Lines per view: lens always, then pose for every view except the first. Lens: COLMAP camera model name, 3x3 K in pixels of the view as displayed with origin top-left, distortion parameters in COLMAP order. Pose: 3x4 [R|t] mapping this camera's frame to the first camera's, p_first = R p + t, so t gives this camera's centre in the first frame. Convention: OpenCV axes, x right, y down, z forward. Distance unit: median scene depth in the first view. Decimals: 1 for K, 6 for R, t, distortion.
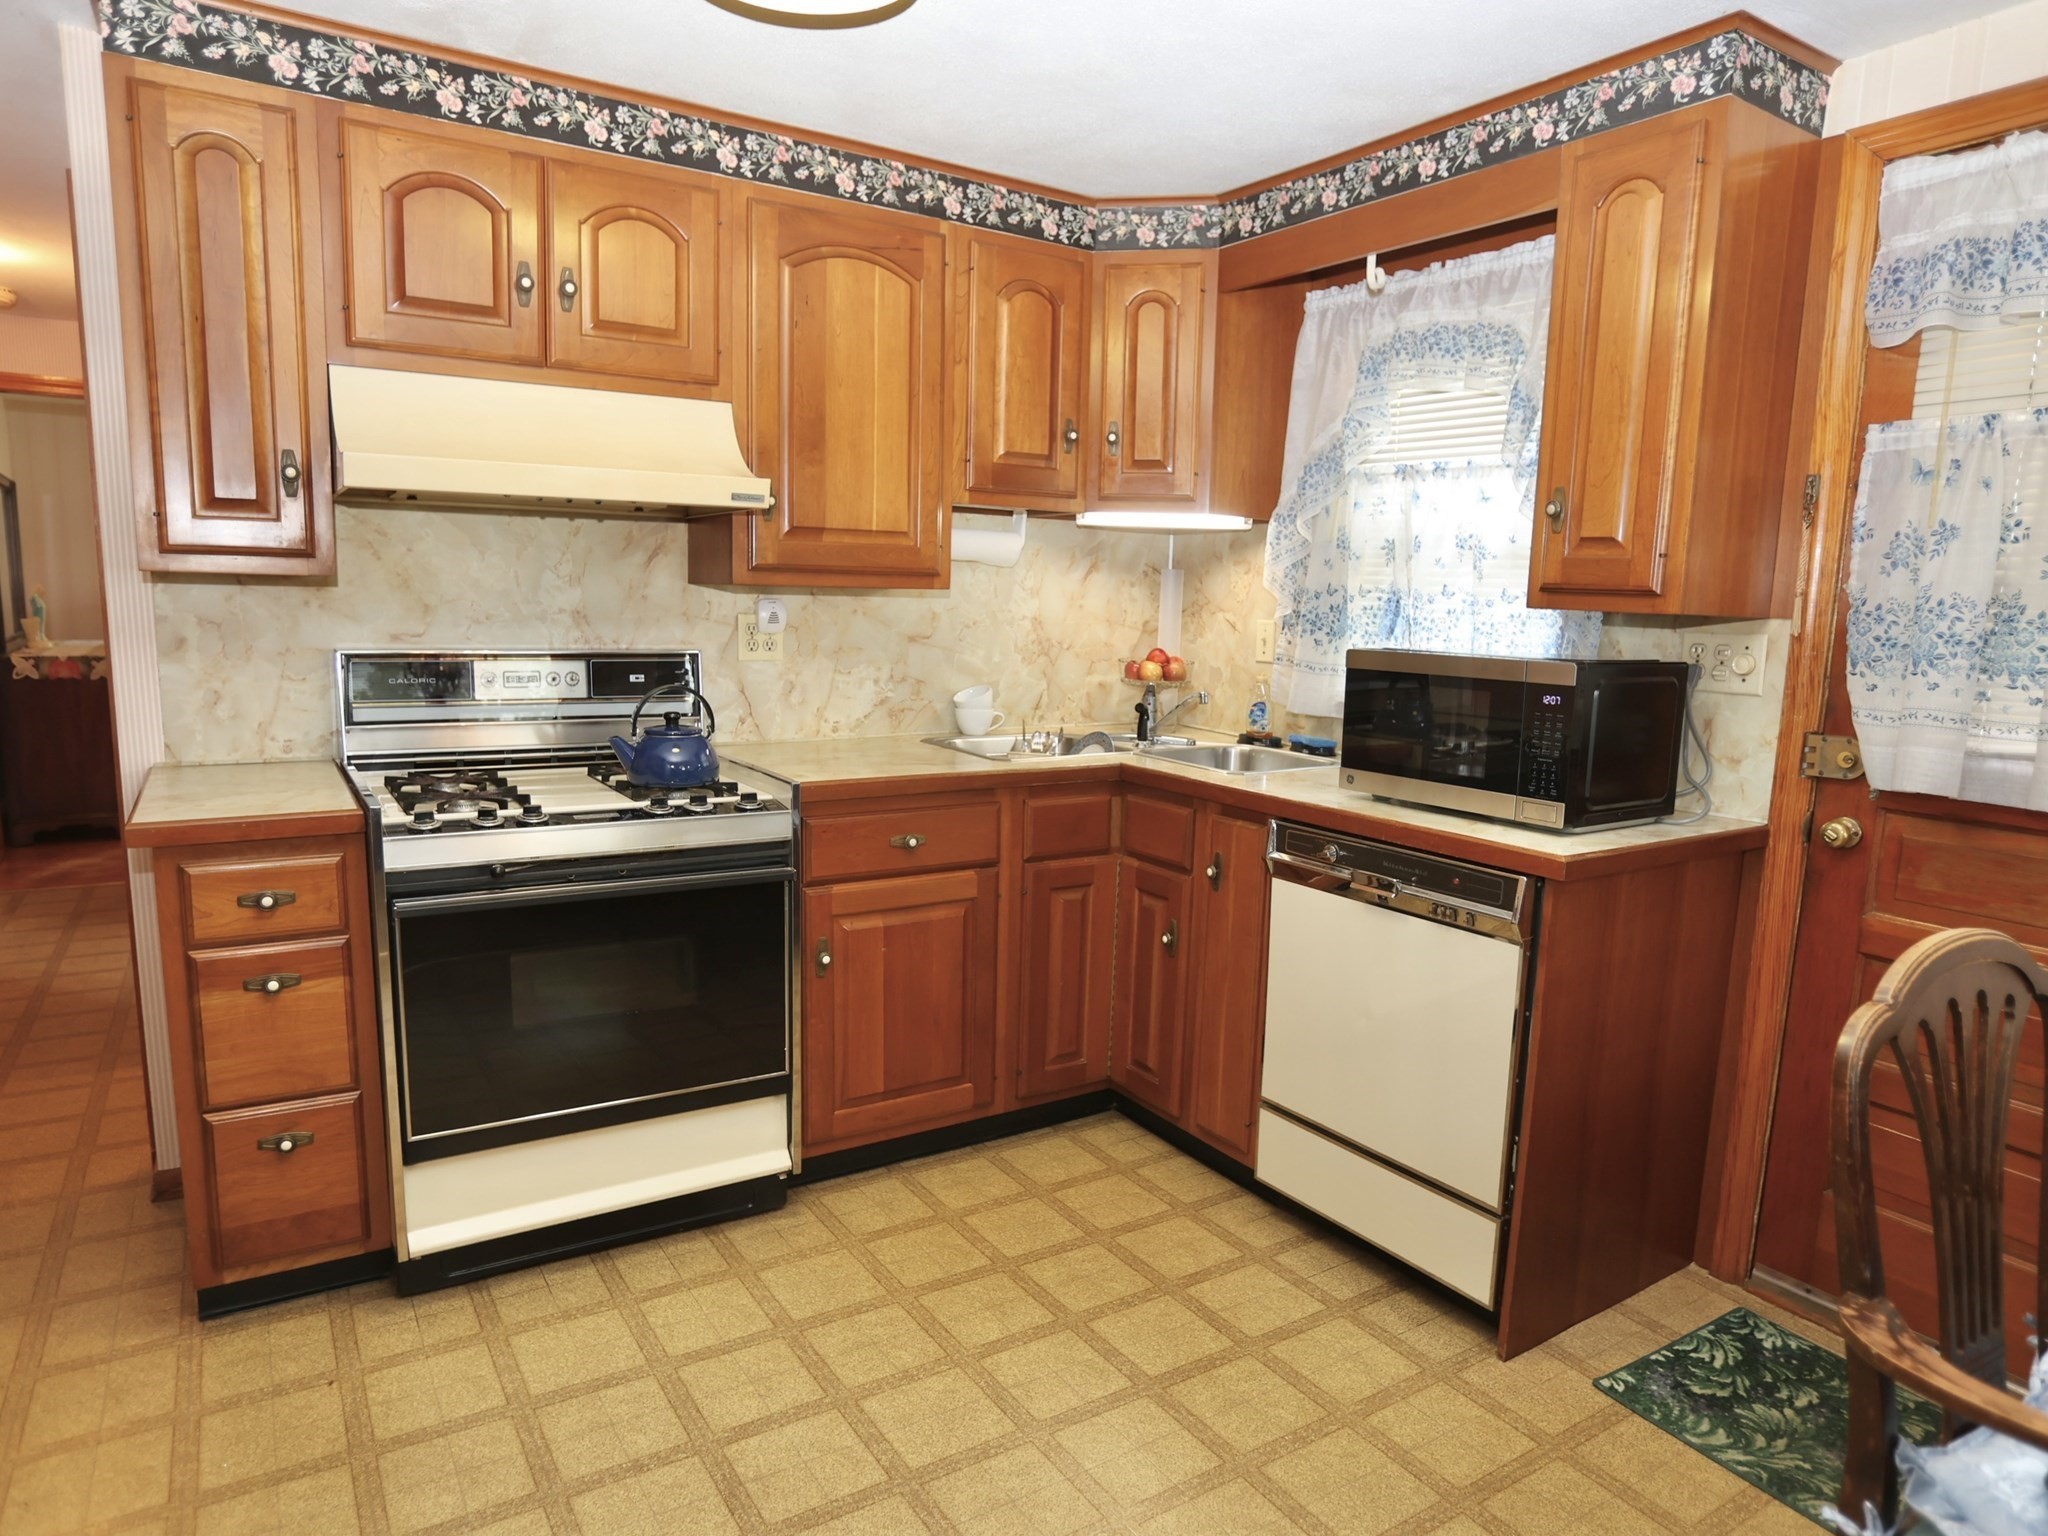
lens RADIAL K [[1277.1, 0, 1024.0], [0, 1277.1, 776.1], [0, 0, 1]] dist [-0.045349, 0.002900]
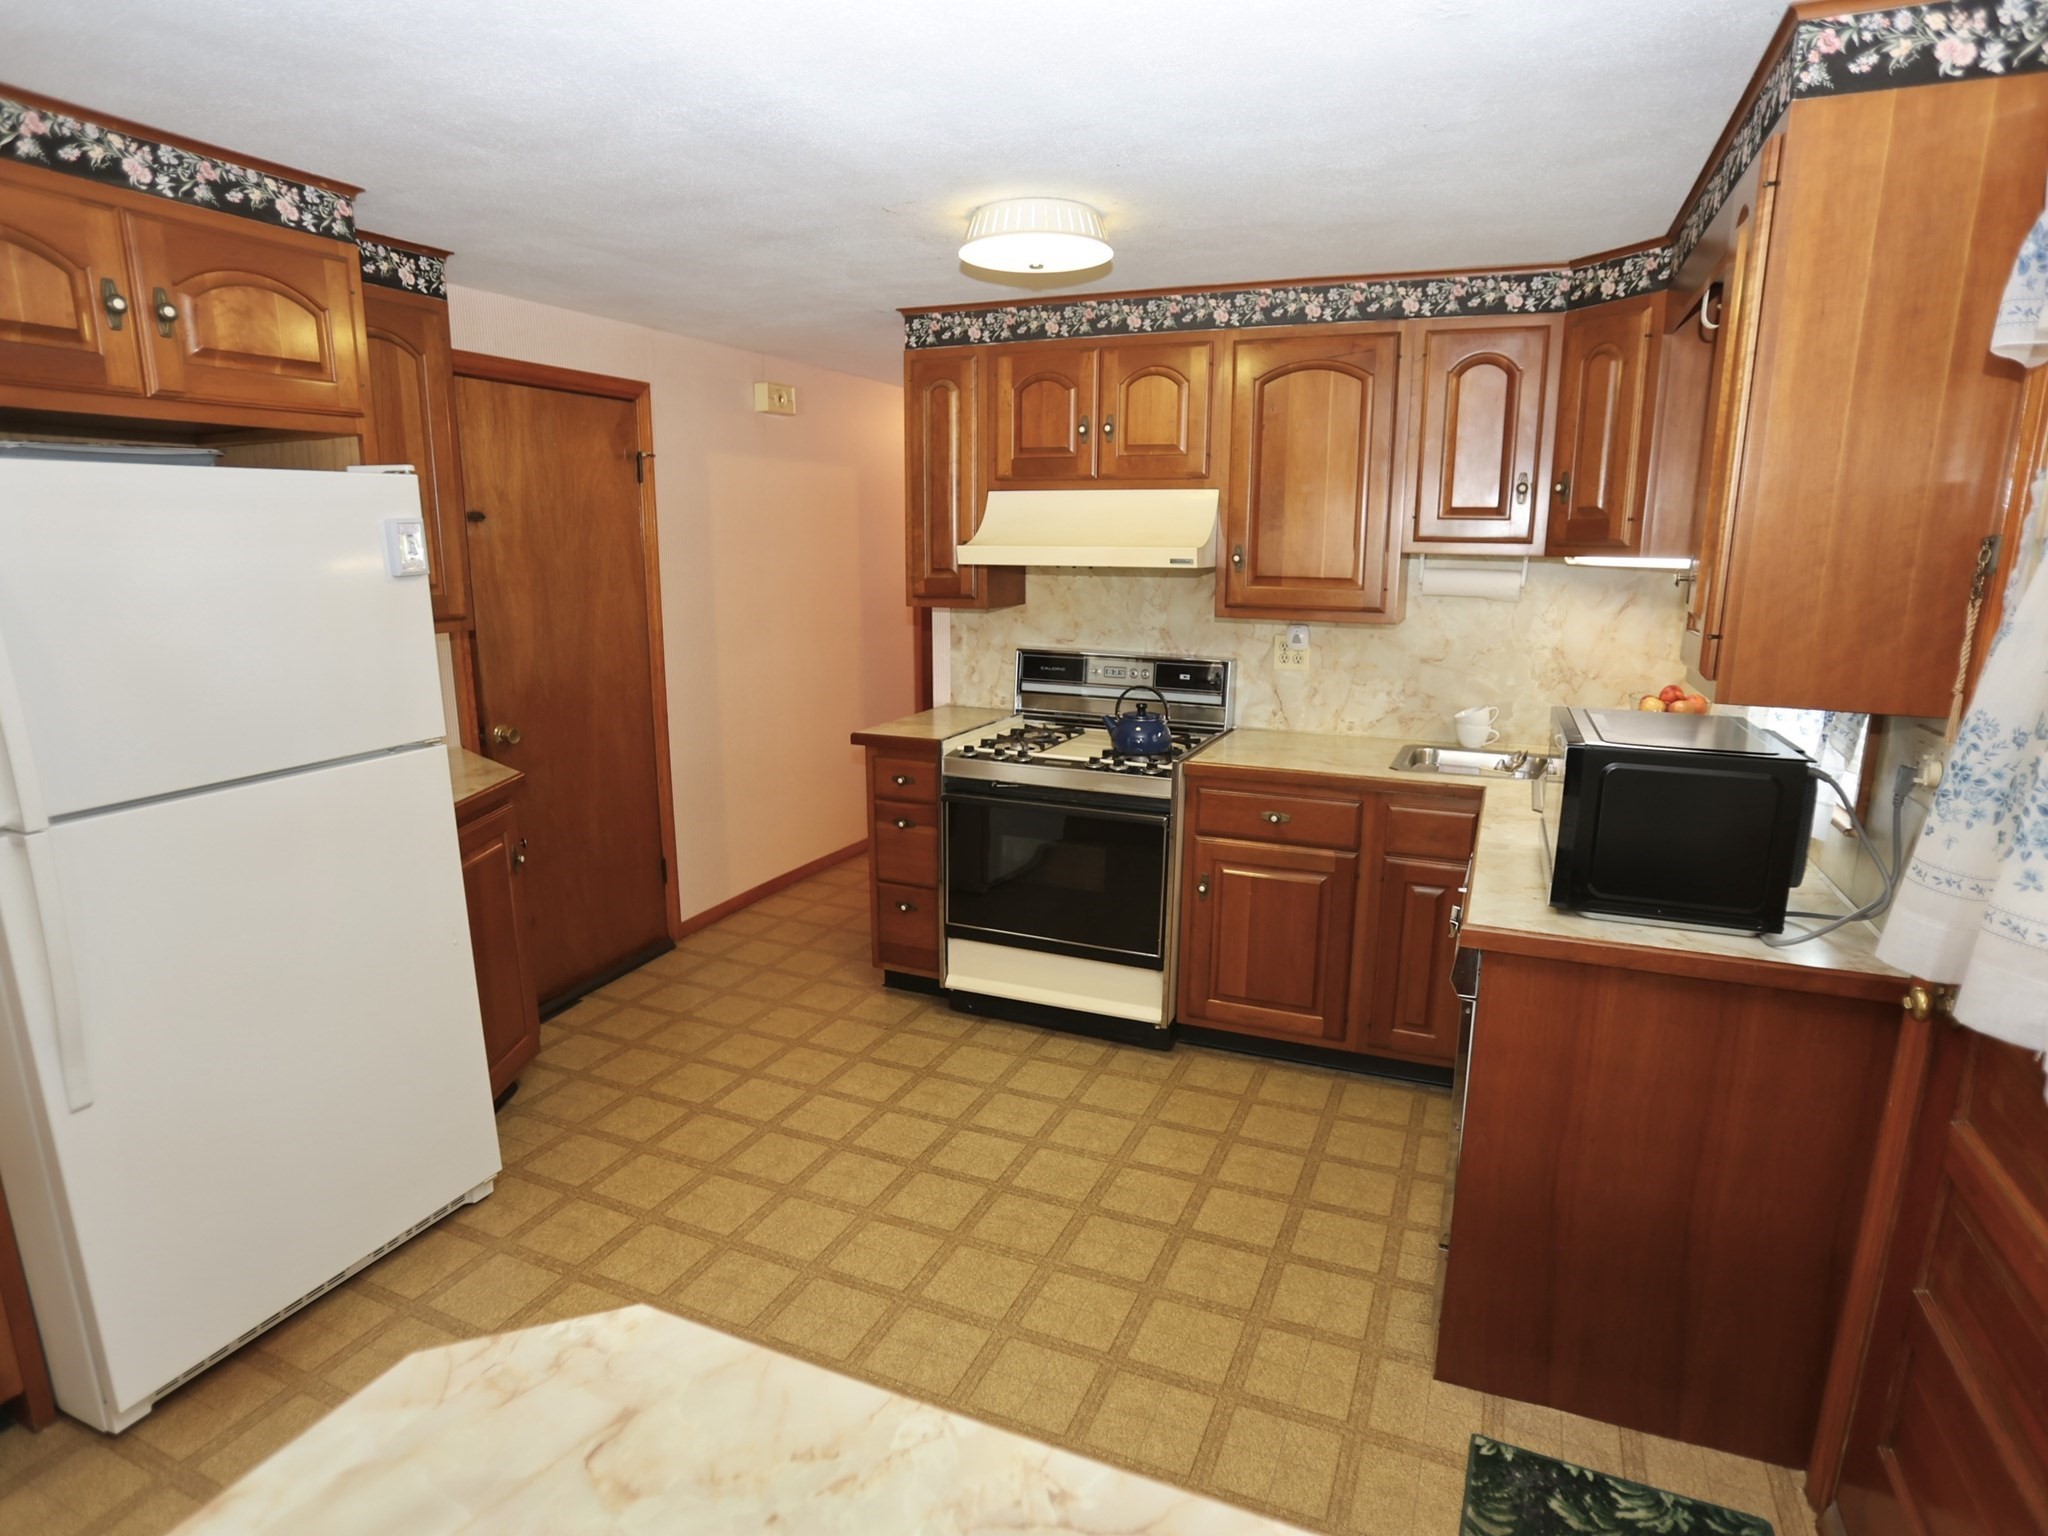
lens RADIAL K [[1133.7, 0, 1029.2], [0, 1133.7, 764.3], [0, 0, 1]] dist [-0.031994, 0.002330]
pose [[0.567618, 0.140734, -0.811174, 0.724200], [-0.113281, 0.989261, 0.092363, -0.084876], [0.815461, 0.039464, 0.577465, 0.115176]]
